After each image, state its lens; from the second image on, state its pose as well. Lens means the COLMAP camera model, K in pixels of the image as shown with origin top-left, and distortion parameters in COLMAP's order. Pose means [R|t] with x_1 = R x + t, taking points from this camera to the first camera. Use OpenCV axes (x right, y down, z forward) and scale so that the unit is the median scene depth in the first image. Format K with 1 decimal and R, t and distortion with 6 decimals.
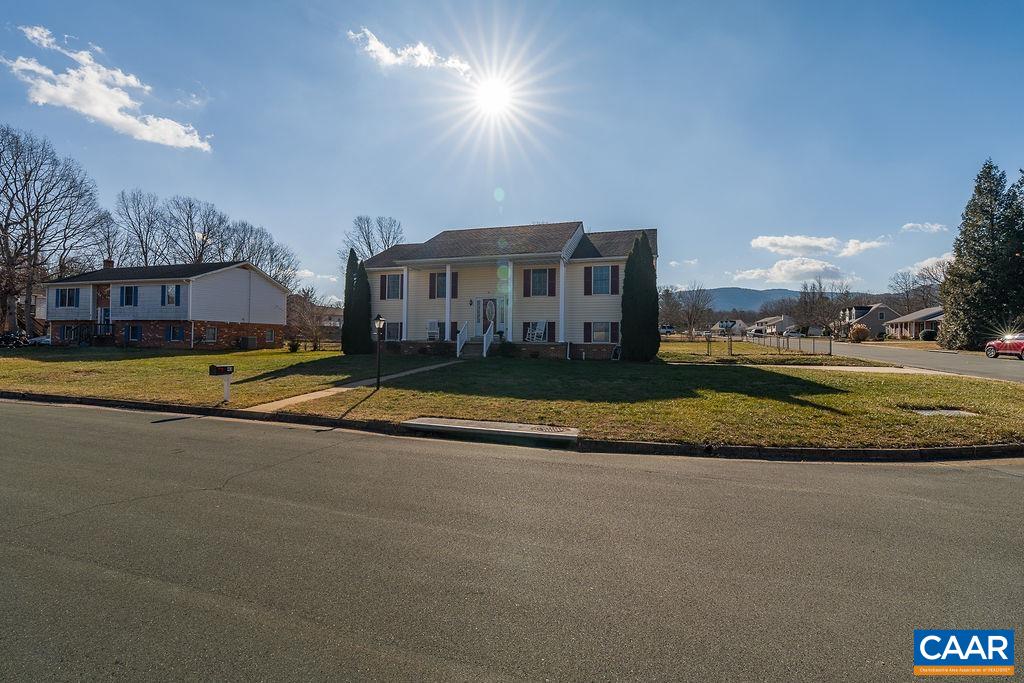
lens RADIAL K [[460.7, 0, 513.1], [0, 460.7, 340.9], [0, 0, 1]] dist [-0.002440, -0.001722]
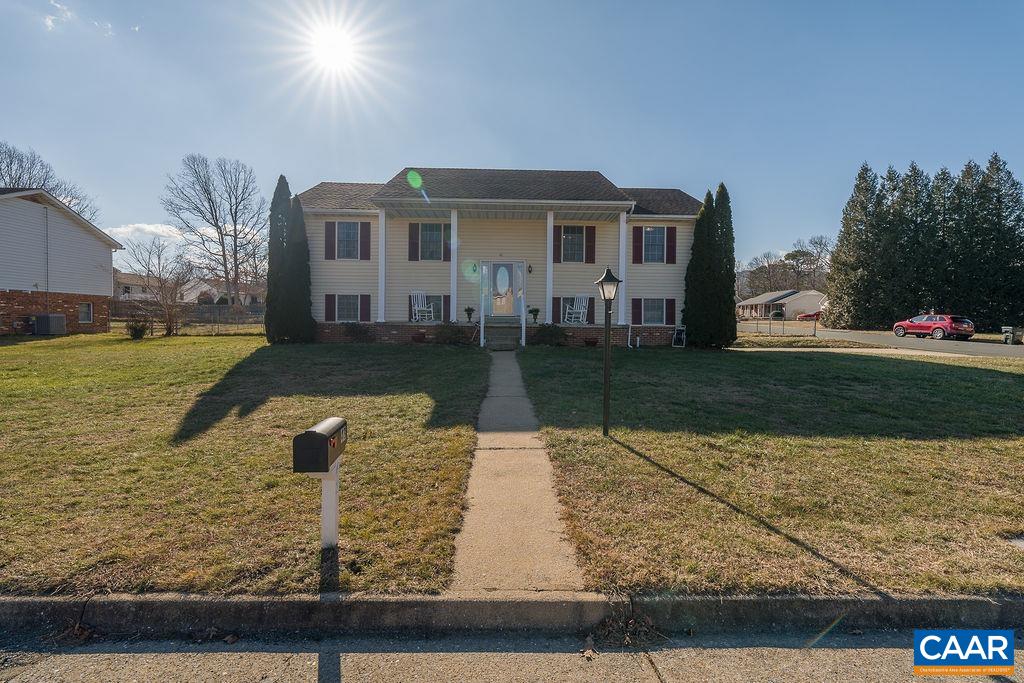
lens RADIAL K [[460.7, 0, 517.9], [0, 460.7, 343.7], [0, 0, 1]] dist [-0.002440, -0.001722]
pose [[0.943351, -0.015824, 0.331418, -0.259420], [-0.001561, 0.998639, 0.052125, -0.004530], [-0.331792, -0.049690, 0.942043, 0.296537]]
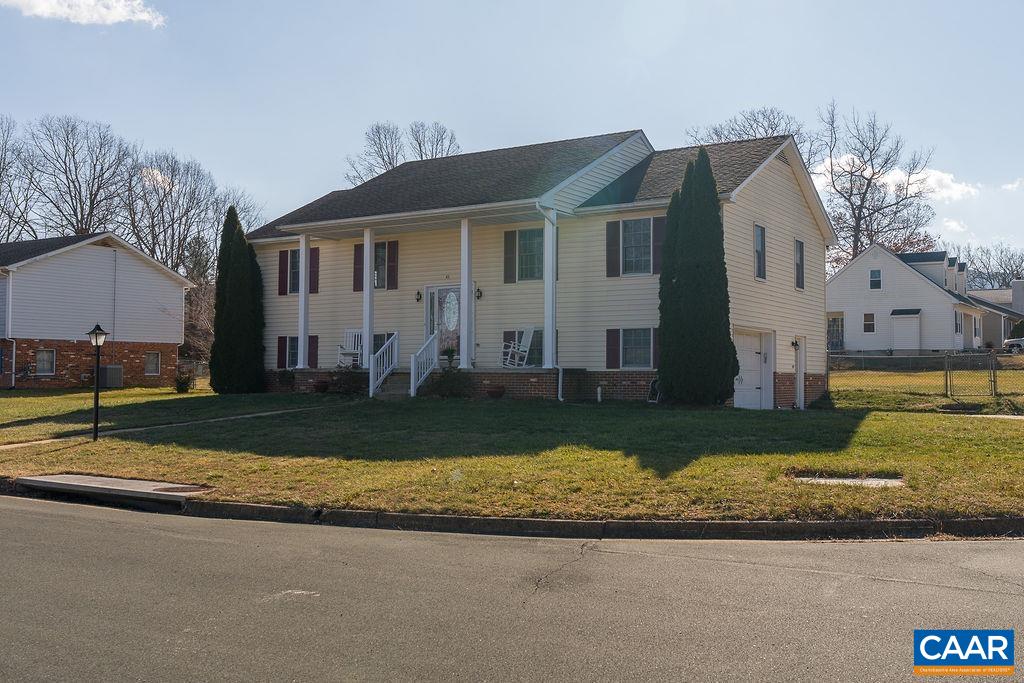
lens RADIAL K [[1028.5, 0, 513.3], [0, 1028.5, 340.7], [0, 0, 1]] dist [0.015729, 0.000000]
pose [[0.964506, -0.017350, -0.263490, 0.322584], [0.009192, 0.999440, -0.032161, 0.007597], [0.263900, 0.028598, 0.964126, -0.123361]]
